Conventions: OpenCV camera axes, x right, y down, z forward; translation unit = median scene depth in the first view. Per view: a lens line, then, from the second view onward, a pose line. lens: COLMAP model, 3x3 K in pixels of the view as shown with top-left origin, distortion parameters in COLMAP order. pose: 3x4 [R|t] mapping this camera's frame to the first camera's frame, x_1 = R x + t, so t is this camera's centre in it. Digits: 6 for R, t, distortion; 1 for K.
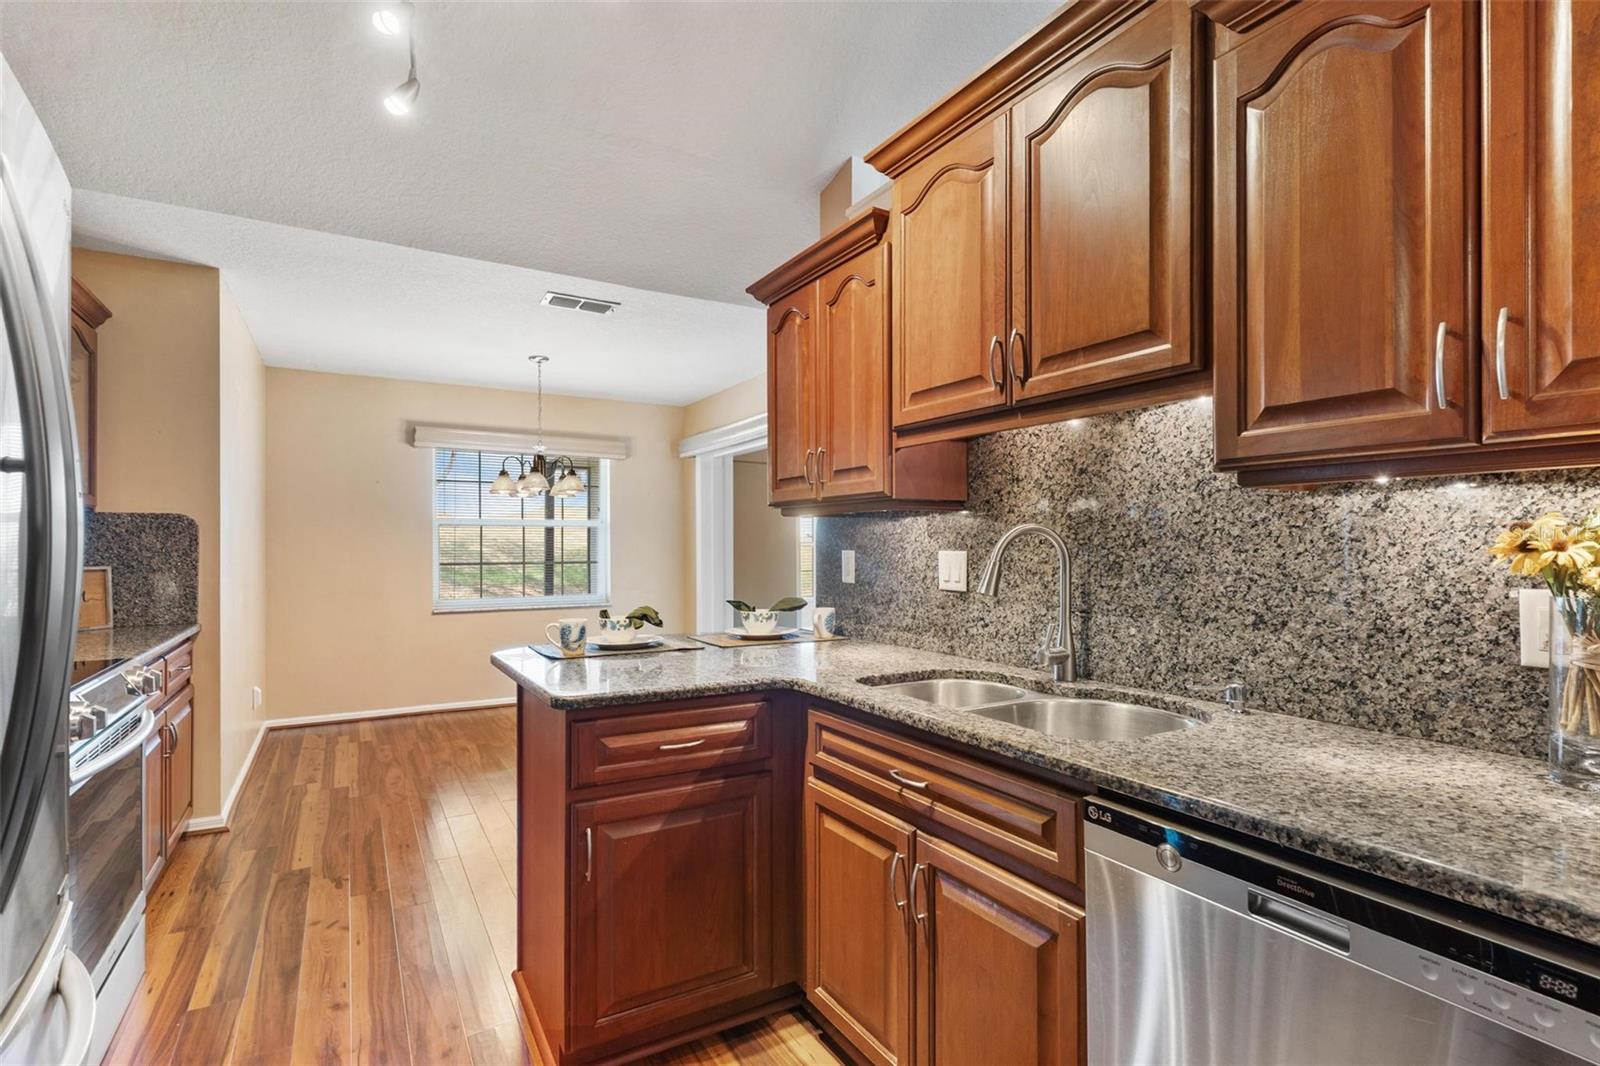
lens RADIAL K [[765.9, 0, 797.0], [0, 765.9, 526.2], [0, 0, 1]] dist [-0.000947, -0.000025]
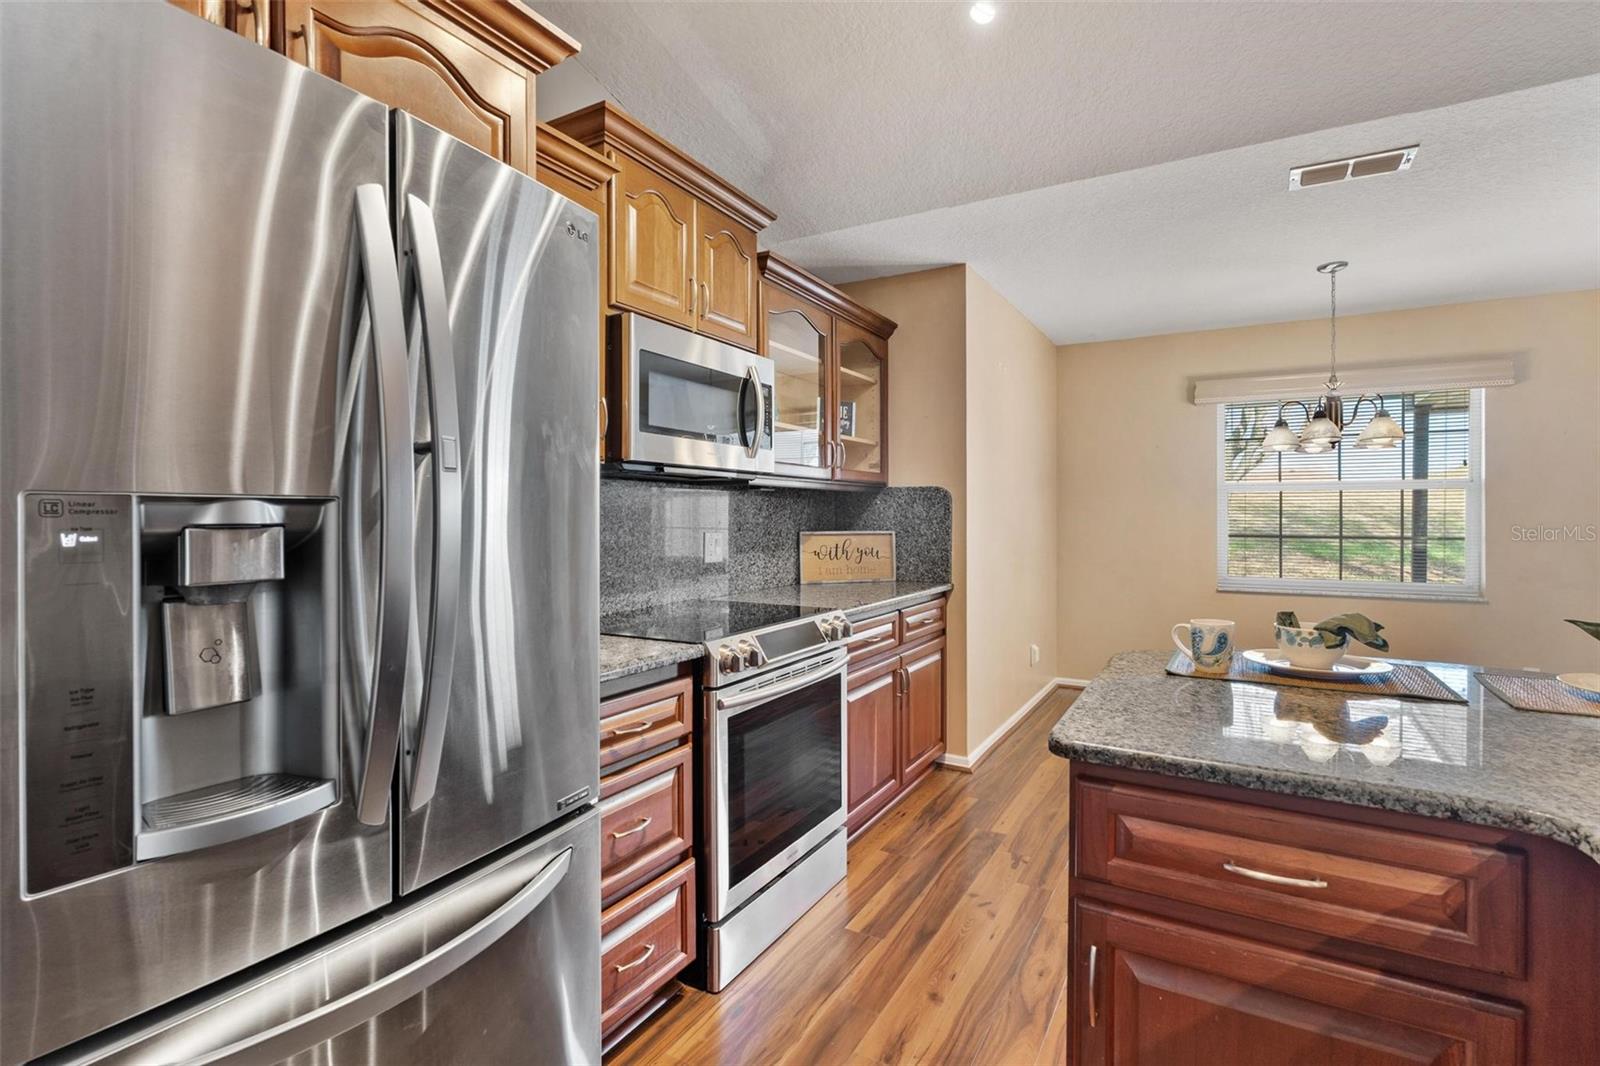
lens RADIAL K [[766.0, 0, 795.1], [0, 766.0, 512.0], [0, 0, 1]] dist [0.003230, -0.000493]
pose [[0.491680, -0.001477, -0.870775, 0.119465], [0.021423, 0.999716, 0.010401, 0.007232], [0.870513, -0.023768, 0.491572, 0.315173]]
